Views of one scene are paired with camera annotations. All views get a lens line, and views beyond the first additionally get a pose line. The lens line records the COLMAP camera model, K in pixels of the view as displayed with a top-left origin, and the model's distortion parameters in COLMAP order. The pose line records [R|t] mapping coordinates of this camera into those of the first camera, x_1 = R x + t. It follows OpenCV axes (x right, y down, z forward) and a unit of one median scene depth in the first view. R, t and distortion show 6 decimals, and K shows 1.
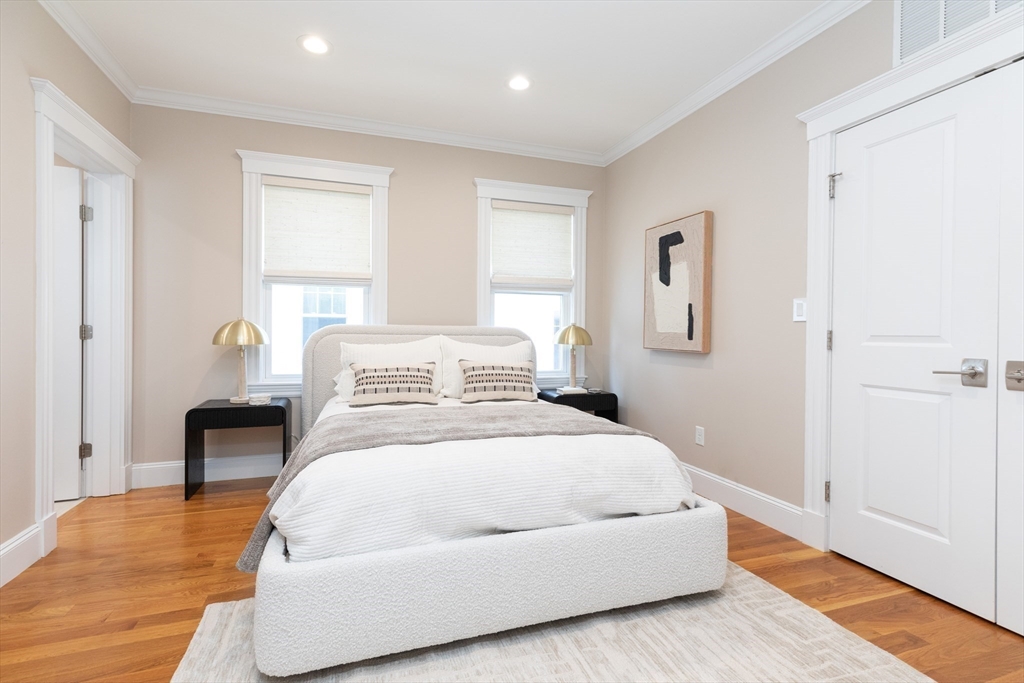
lens RADIAL K [[463.7, 0, 506.5], [0, 463.7, 335.9], [0, 0, 1]] dist [0.004509, 0.000560]
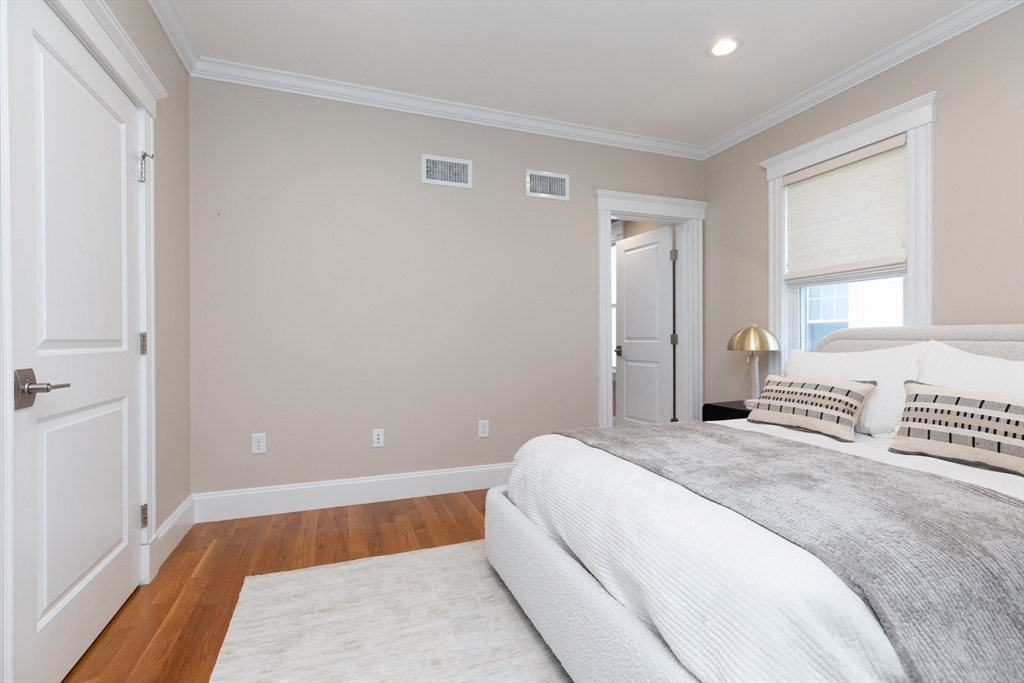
lens RADIAL K [[463.7, 0, 512.2], [0, 463.7, 338.6], [0, 0, 1]] dist [0.004509, 0.000560]
pose [[0.052963, -0.007763, -0.998566, 0.475517], [-0.002595, 0.999965, -0.007911, 0.001677], [0.998593, 0.003010, 0.052941, 0.436830]]
